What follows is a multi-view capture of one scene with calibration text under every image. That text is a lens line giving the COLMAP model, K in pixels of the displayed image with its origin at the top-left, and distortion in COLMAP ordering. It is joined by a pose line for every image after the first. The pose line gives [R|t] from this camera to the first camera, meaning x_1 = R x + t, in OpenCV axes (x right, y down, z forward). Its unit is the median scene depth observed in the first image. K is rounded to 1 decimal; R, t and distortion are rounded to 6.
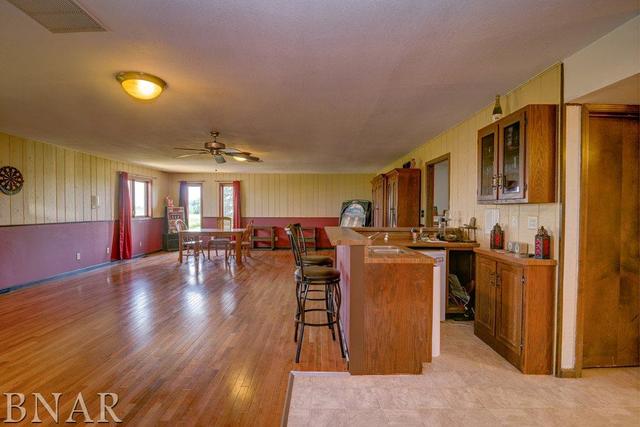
lens RADIAL K [[293.4, 0, 319.7], [0, 293.4, 215.3], [0, 0, 1]] dist [-0.020505, 0.000091]
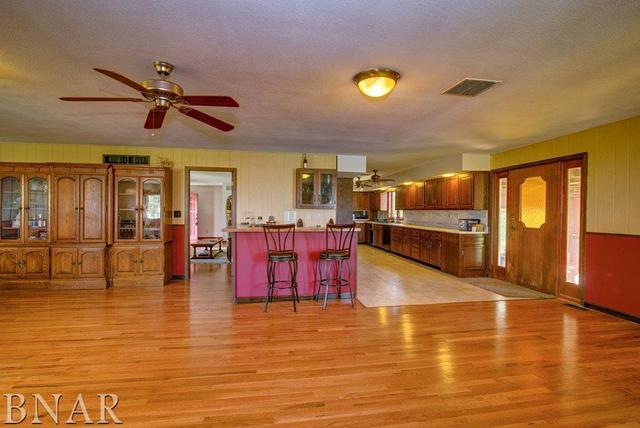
lens RADIAL K [[293.4, 0, 319.7], [0, 293.4, 215.8], [0, 0, 1]] dist [-0.020505, 0.000091]
pose [[-0.149377, -0.014352, 0.988676, -0.555692], [0.013888, 0.999766, 0.016612, -0.007588], [-0.988683, 0.016213, -0.149143, 0.483320]]
